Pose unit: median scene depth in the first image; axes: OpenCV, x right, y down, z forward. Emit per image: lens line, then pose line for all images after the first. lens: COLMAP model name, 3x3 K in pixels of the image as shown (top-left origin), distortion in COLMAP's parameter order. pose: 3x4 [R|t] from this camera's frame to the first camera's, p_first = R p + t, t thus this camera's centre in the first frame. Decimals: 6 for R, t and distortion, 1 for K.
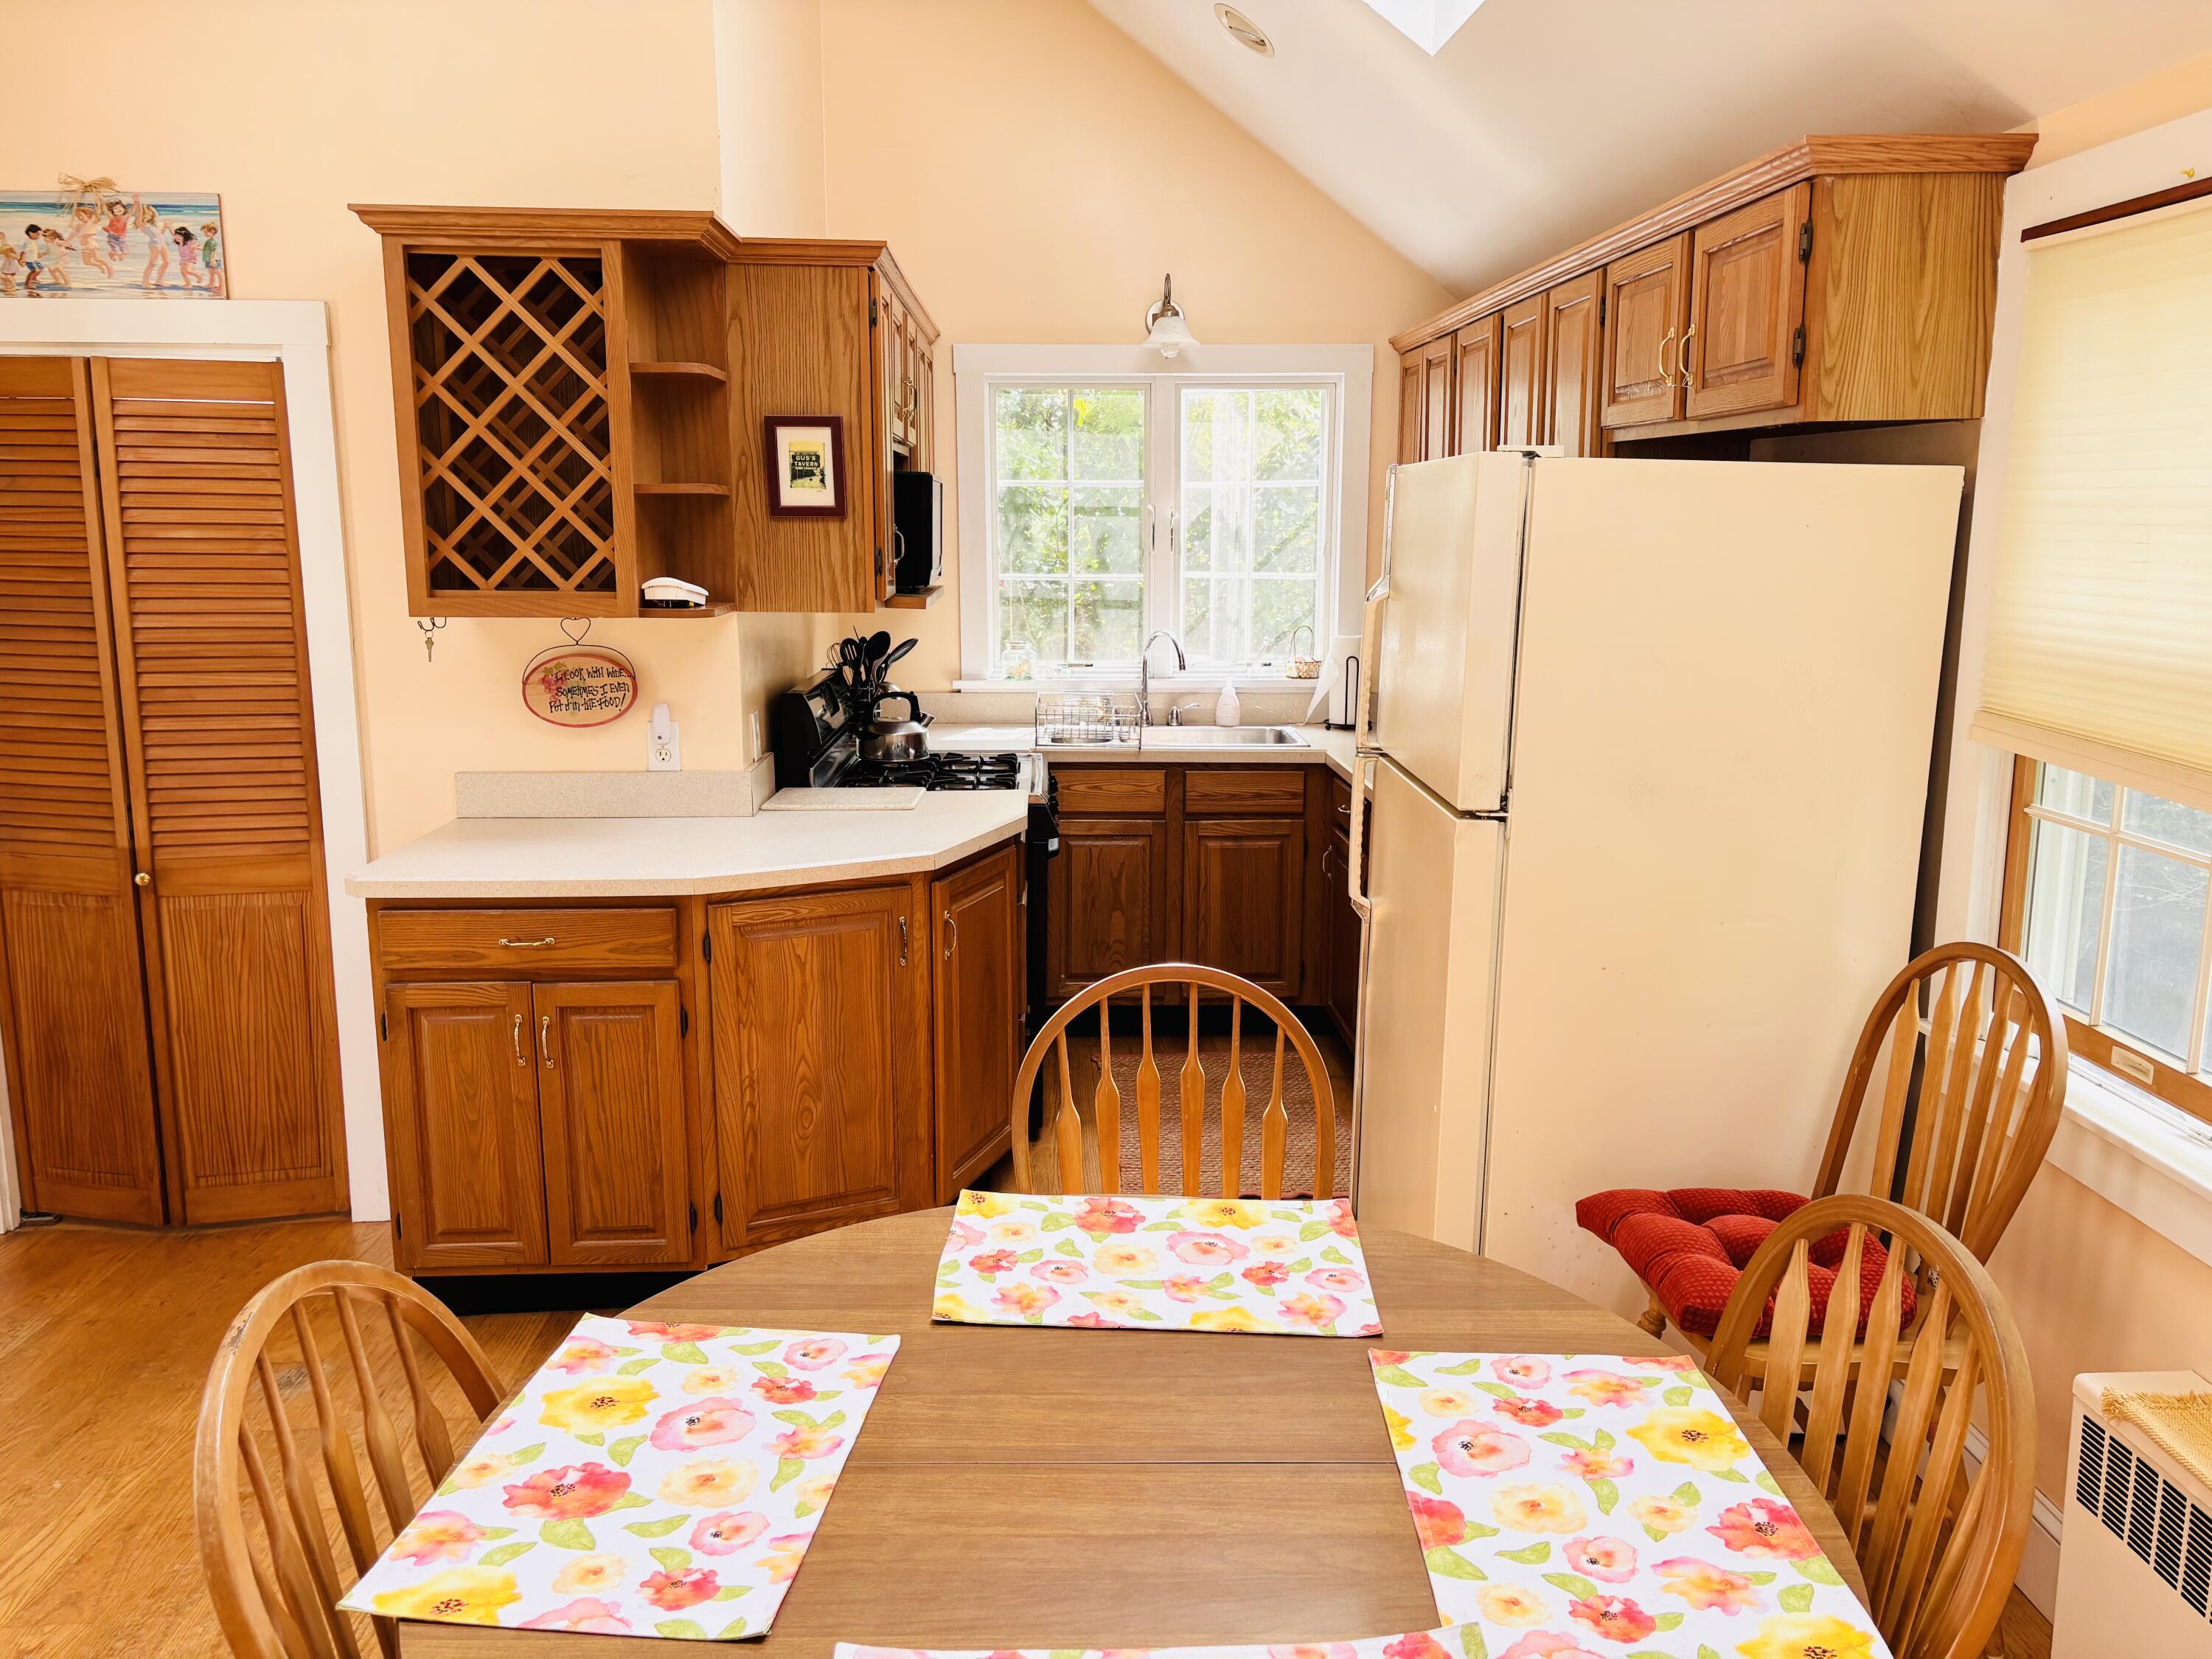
lens RADIAL K [[1667.6, 0, 1114.9], [0, 1667.6, 814.9], [0, 0, 1]] dist [0.064281, -0.071135]
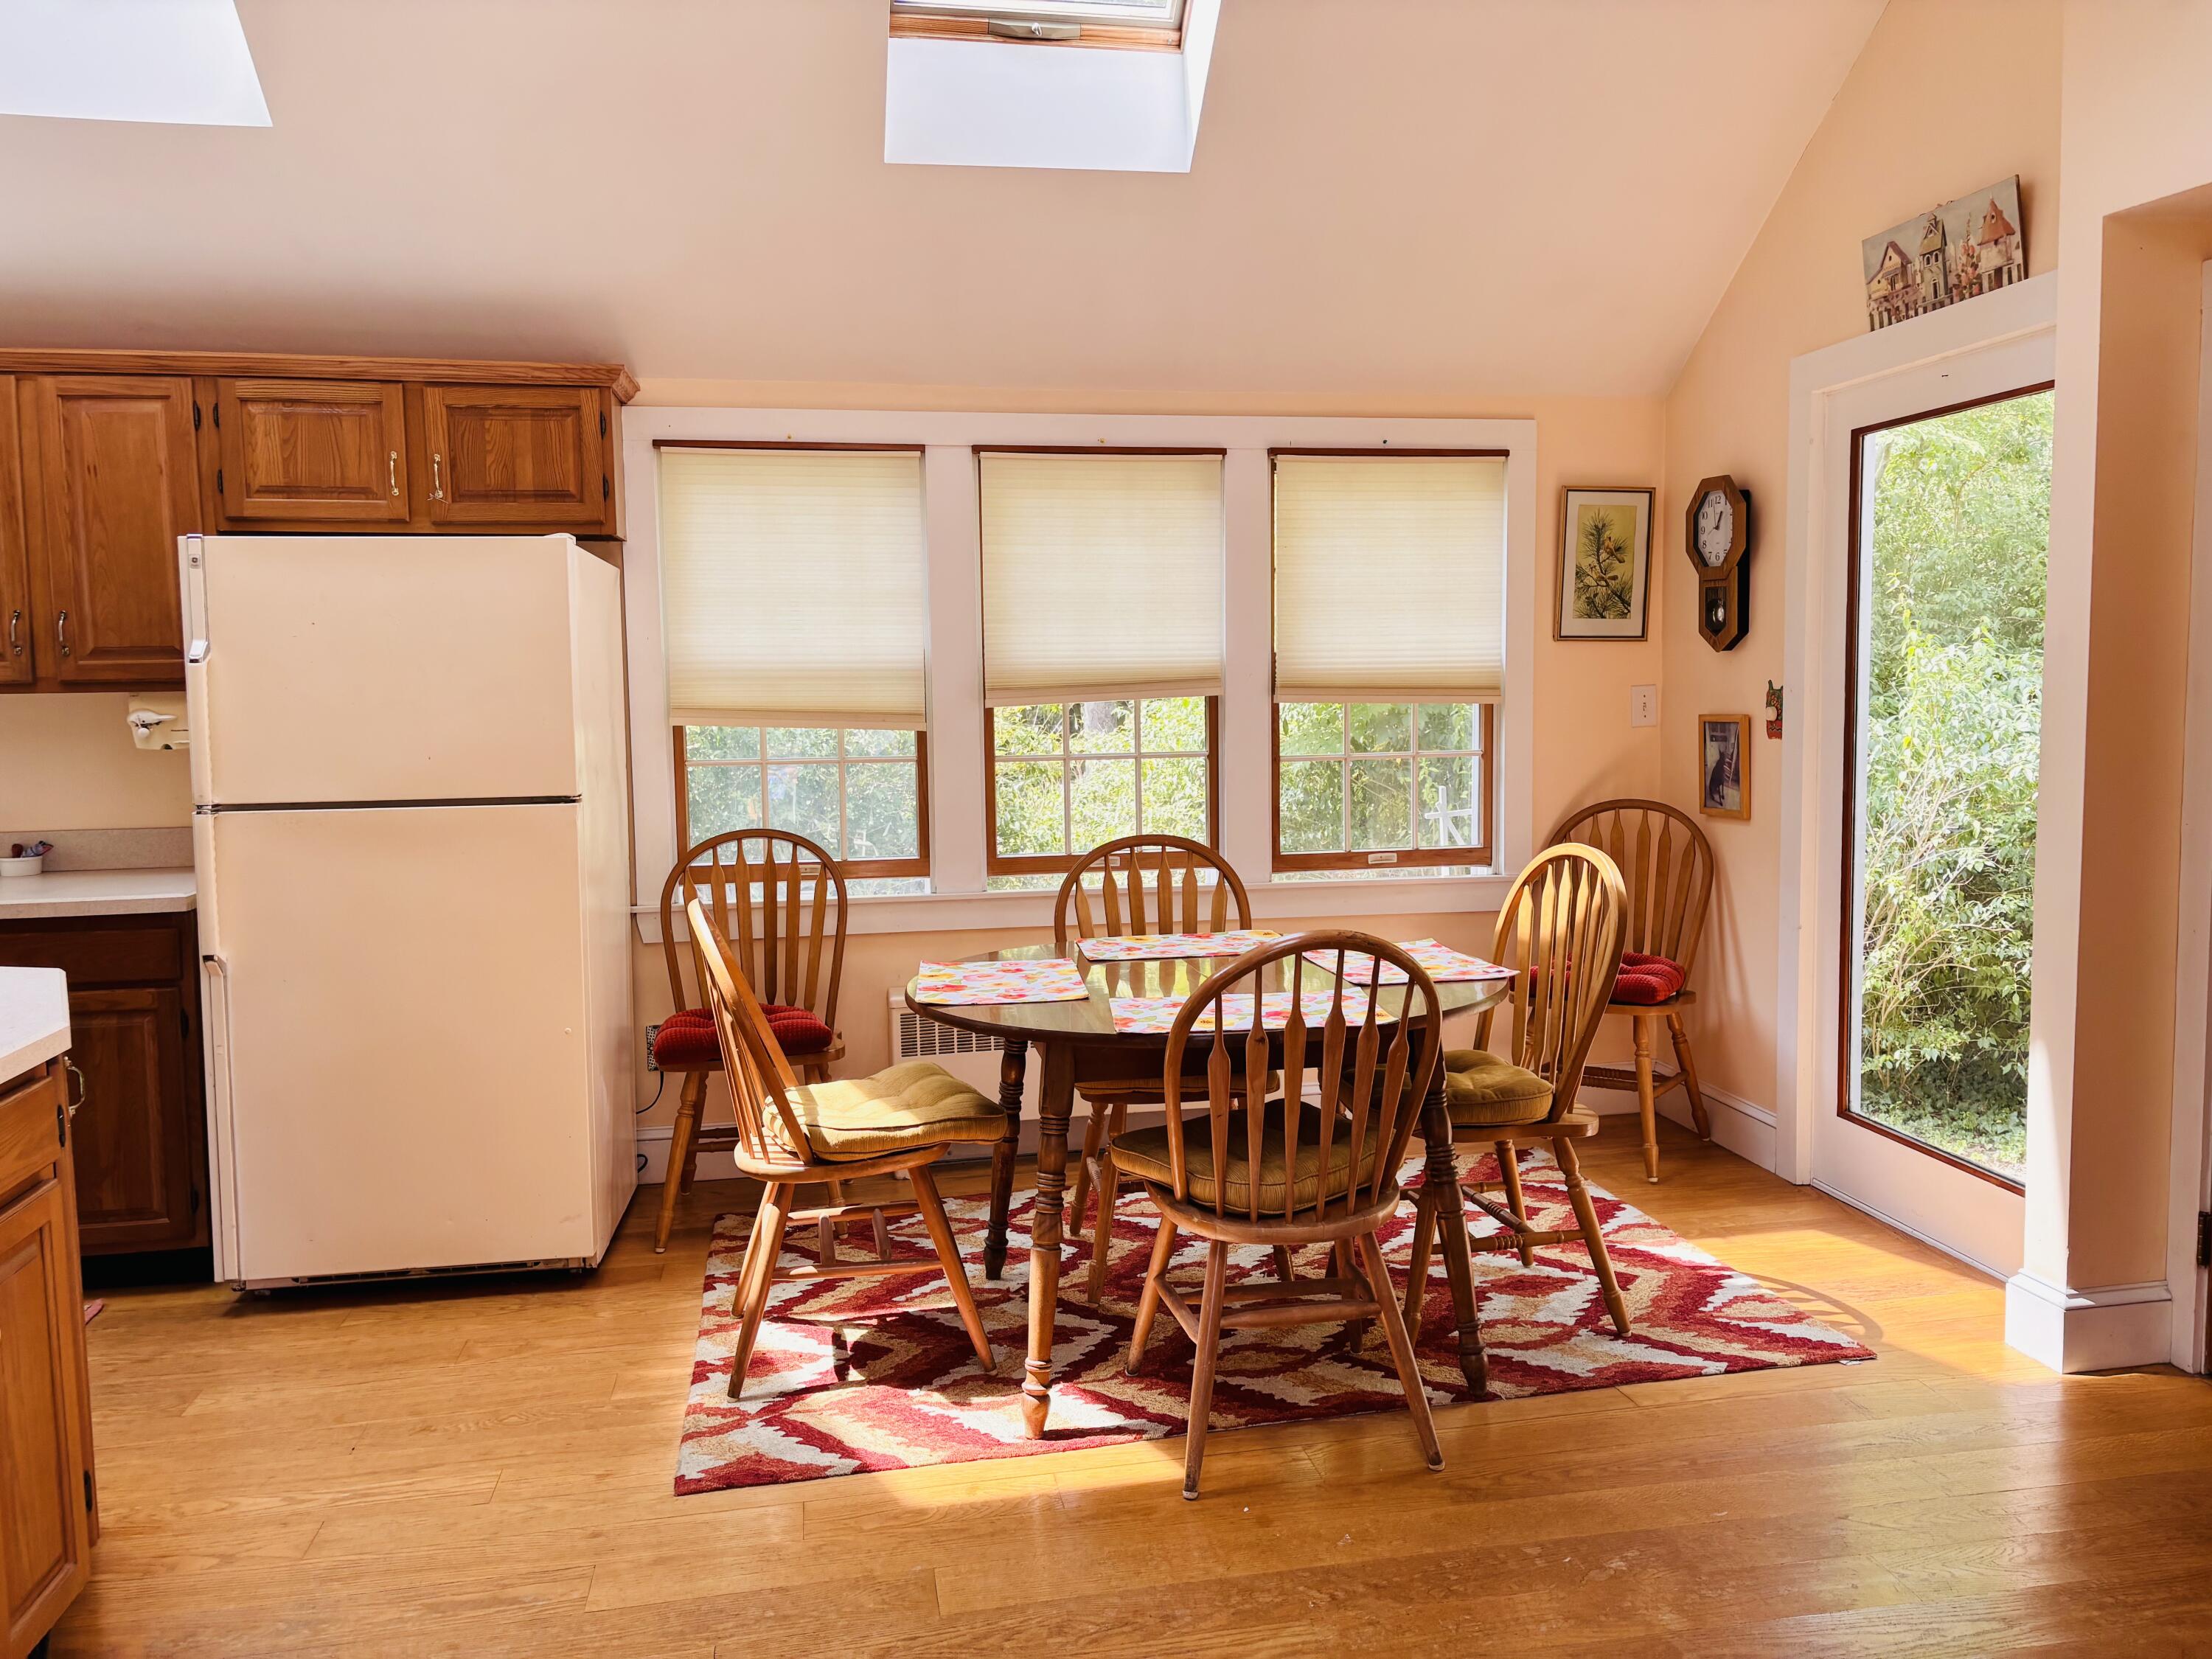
lens RADIAL K [[1667.6, 0, 1110.0], [0, 1667.6, 829.9], [0, 0, 1]] dist [0.064281, -0.071135]
pose [[-0.131645, -0.084439, 0.987694, -0.924800], [0.194099, 0.974884, 0.109214, -0.030167], [-0.972109, 0.206087, -0.111949, 0.567392]]
